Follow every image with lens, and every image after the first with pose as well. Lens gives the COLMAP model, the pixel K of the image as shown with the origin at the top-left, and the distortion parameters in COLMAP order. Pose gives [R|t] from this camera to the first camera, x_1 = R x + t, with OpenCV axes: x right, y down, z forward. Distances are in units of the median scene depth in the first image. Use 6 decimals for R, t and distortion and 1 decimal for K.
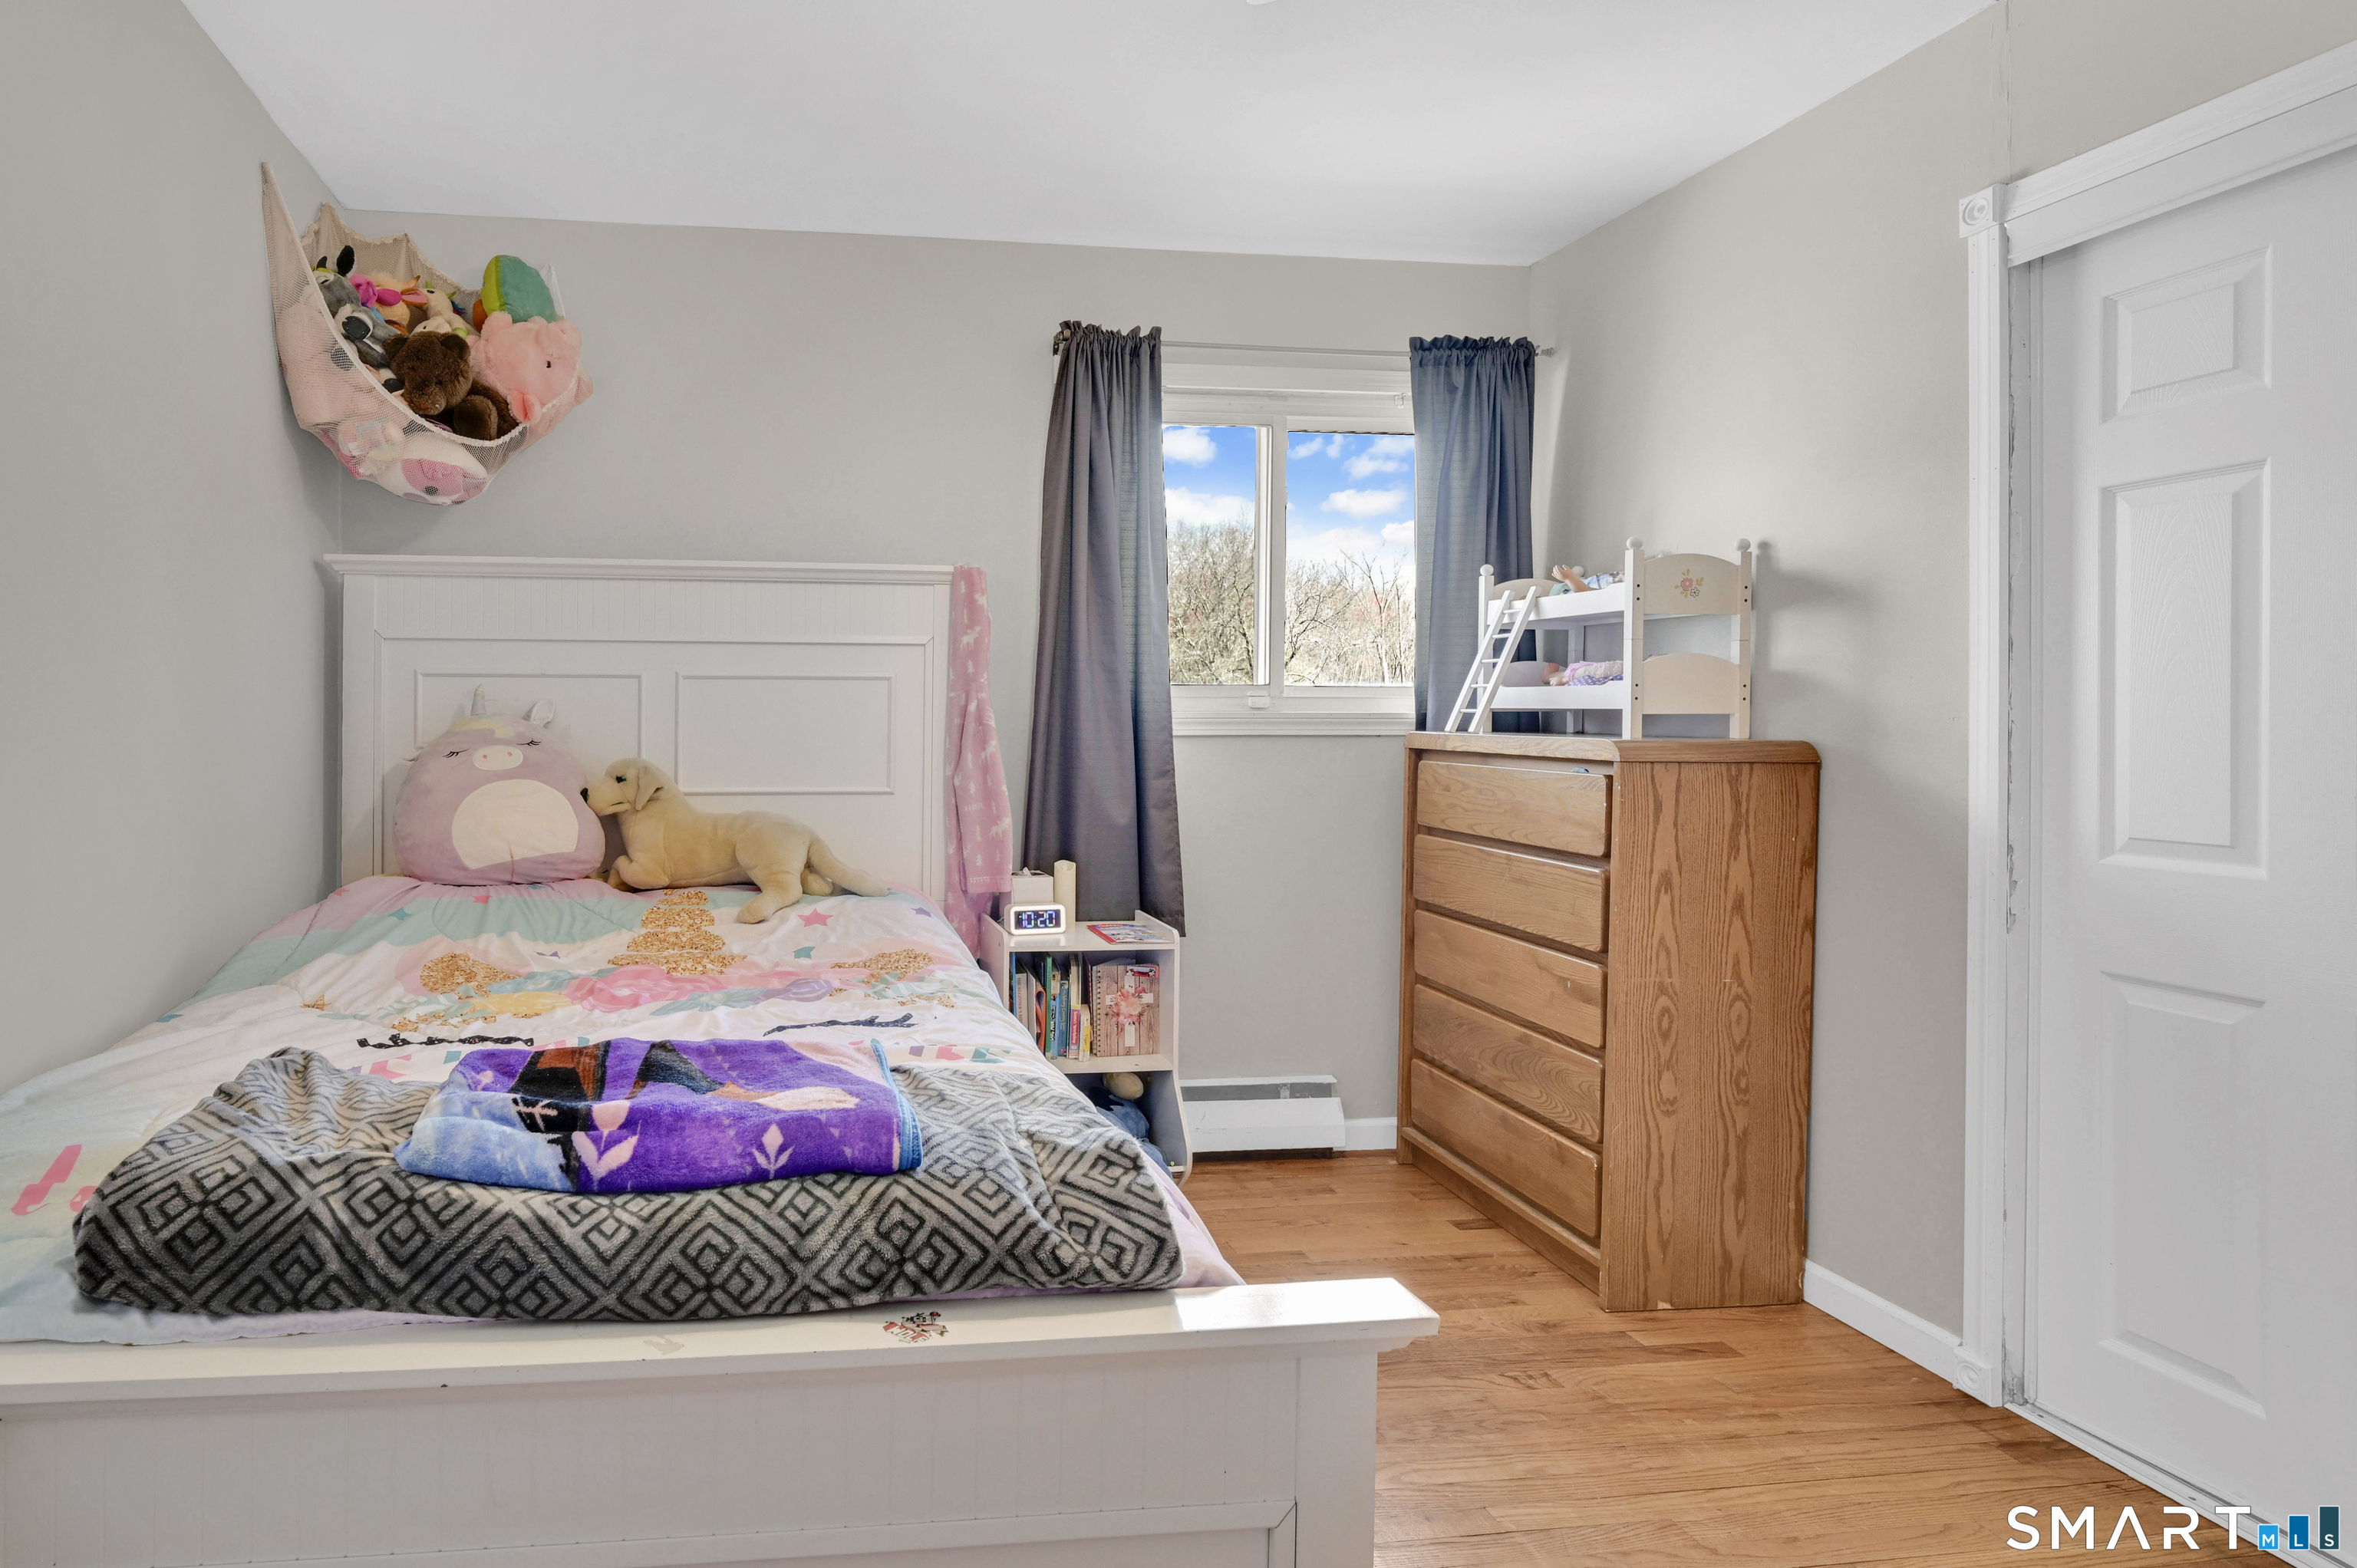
lens RADIAL K [[1212.9, 0, 1176.1], [0, 1212.9, 719.1], [0, 0, 1]] dist [0.001551, 0.000207]
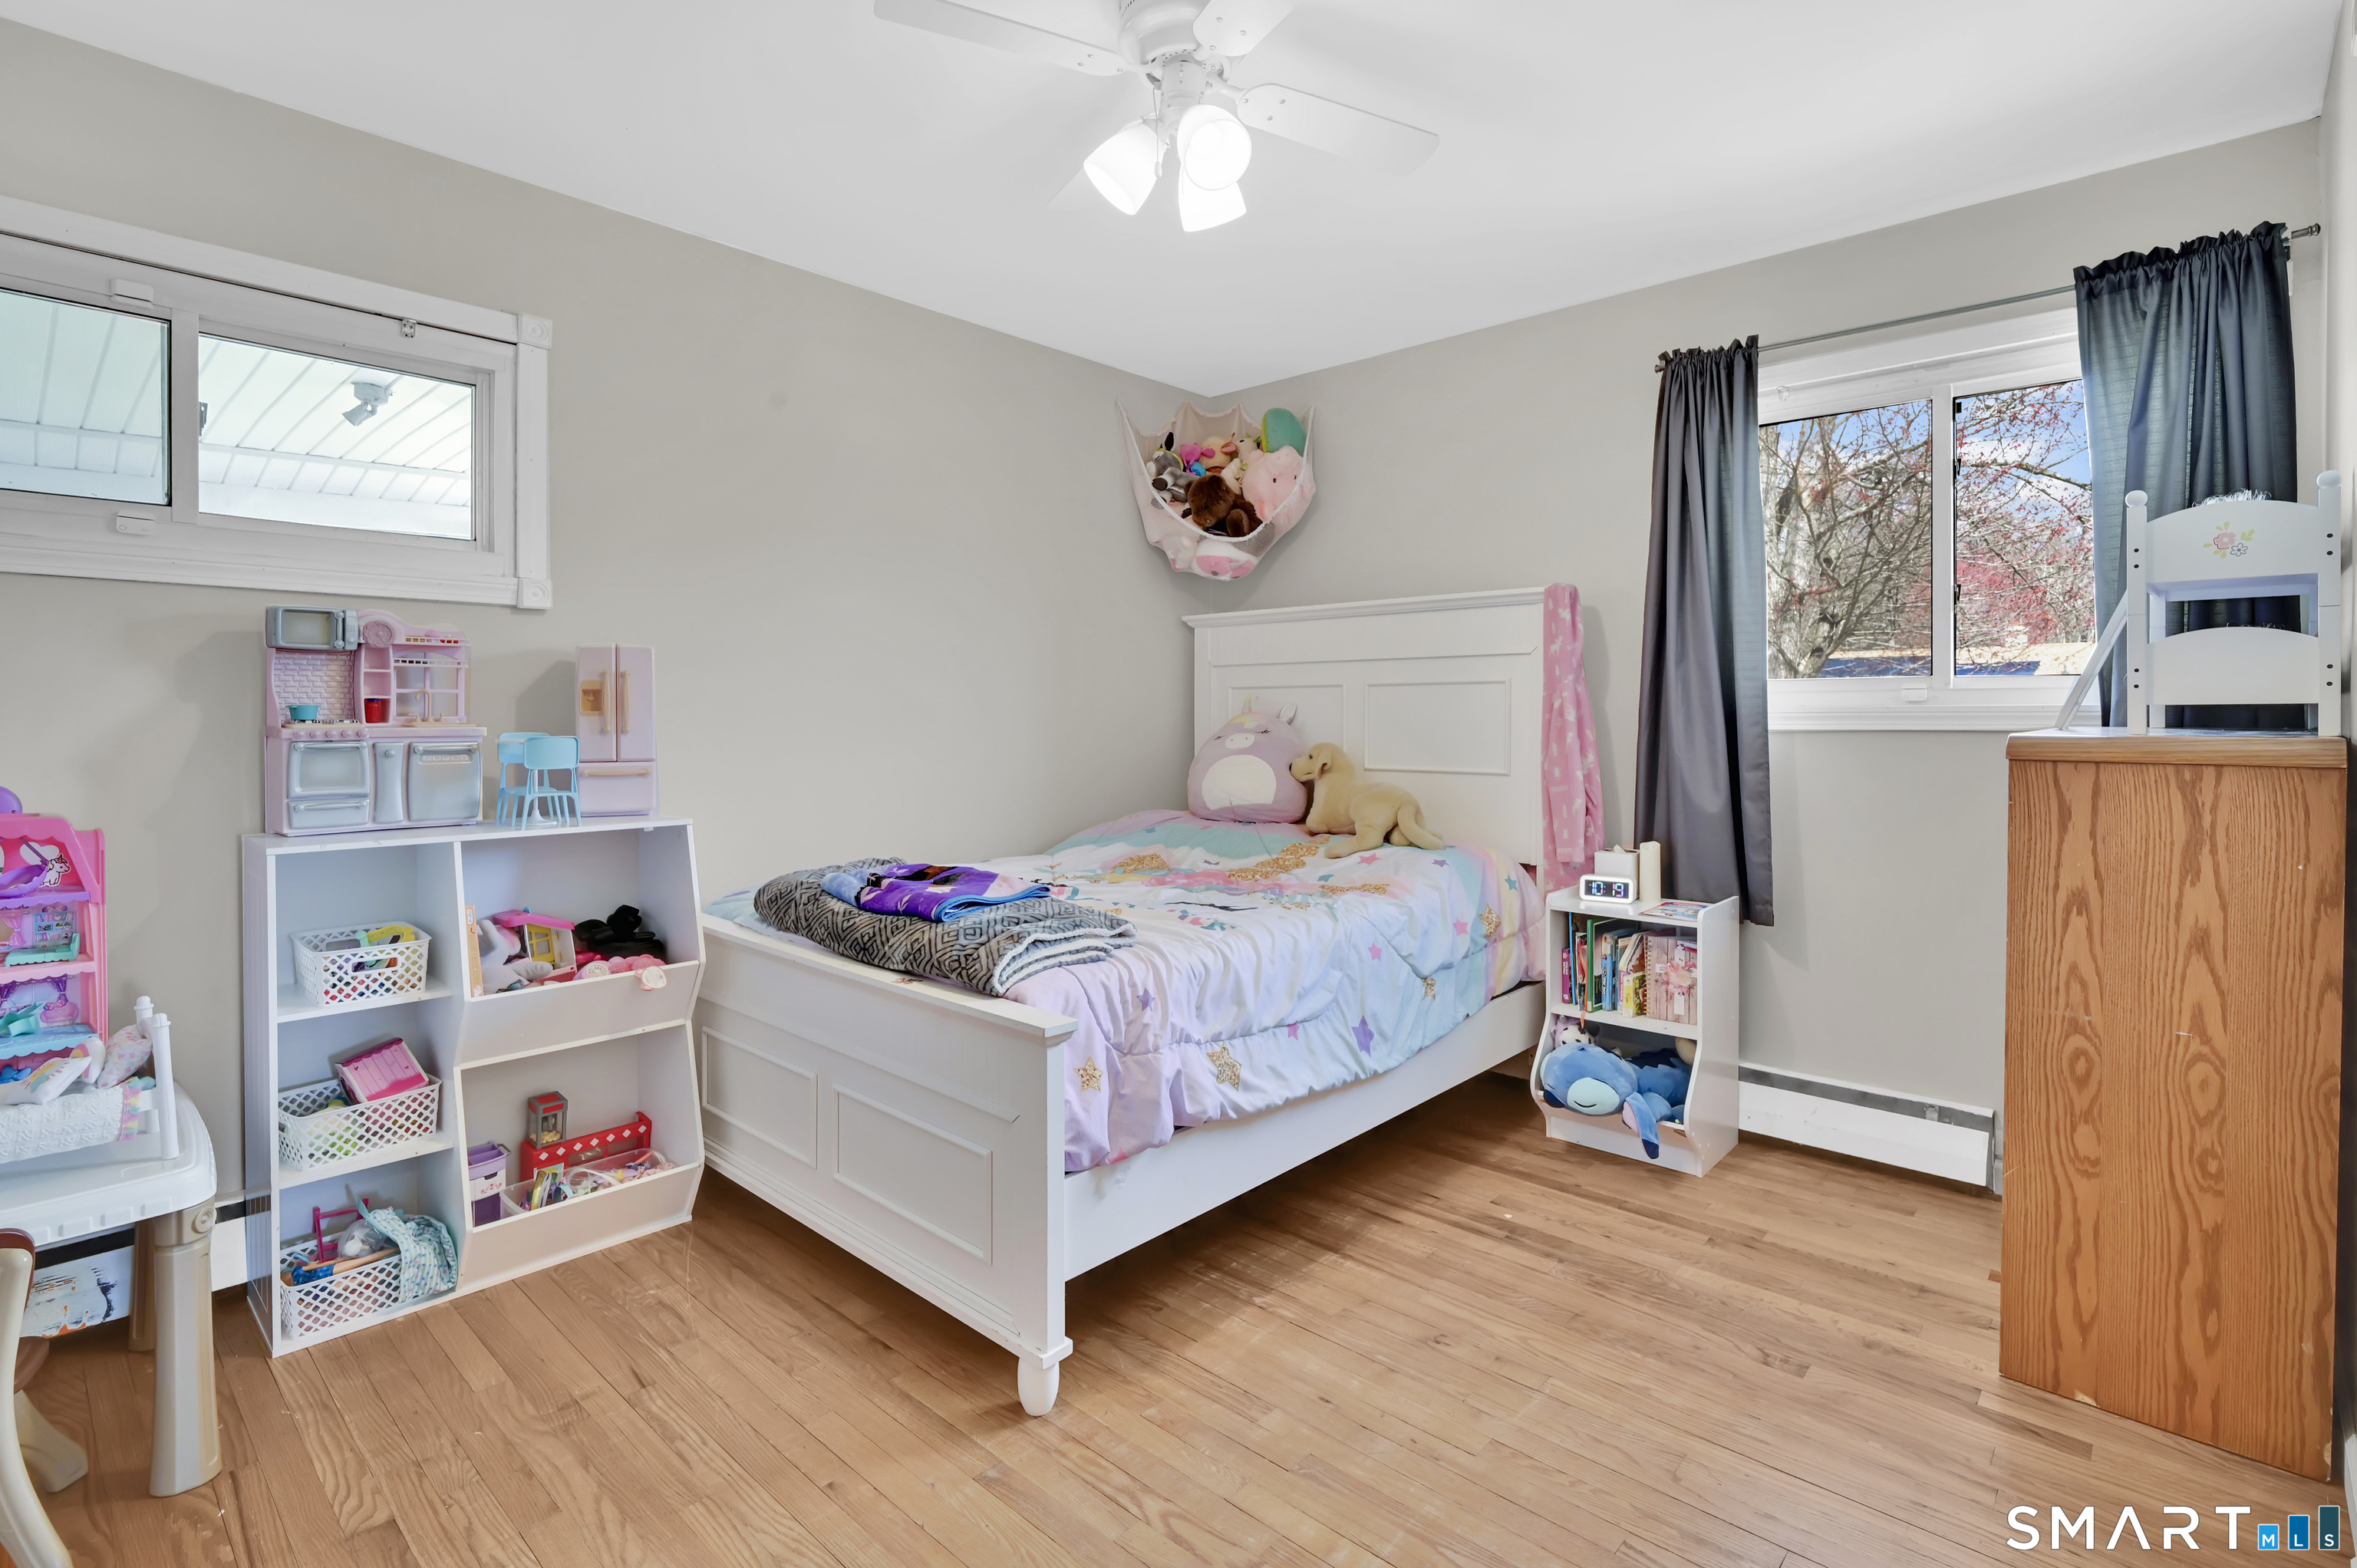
lens RADIAL K [[1107.8, 0, 1173.1], [0, 1107.8, 717.5], [0, 0, 1]] dist [-0.002015, -0.000062]
pose [[0.654390, -0.002042, -0.756154, 0.437366], [0.002906, 0.999996, -0.000186, 0.001994], [0.756151, -0.002076, 0.654393, 0.005765]]
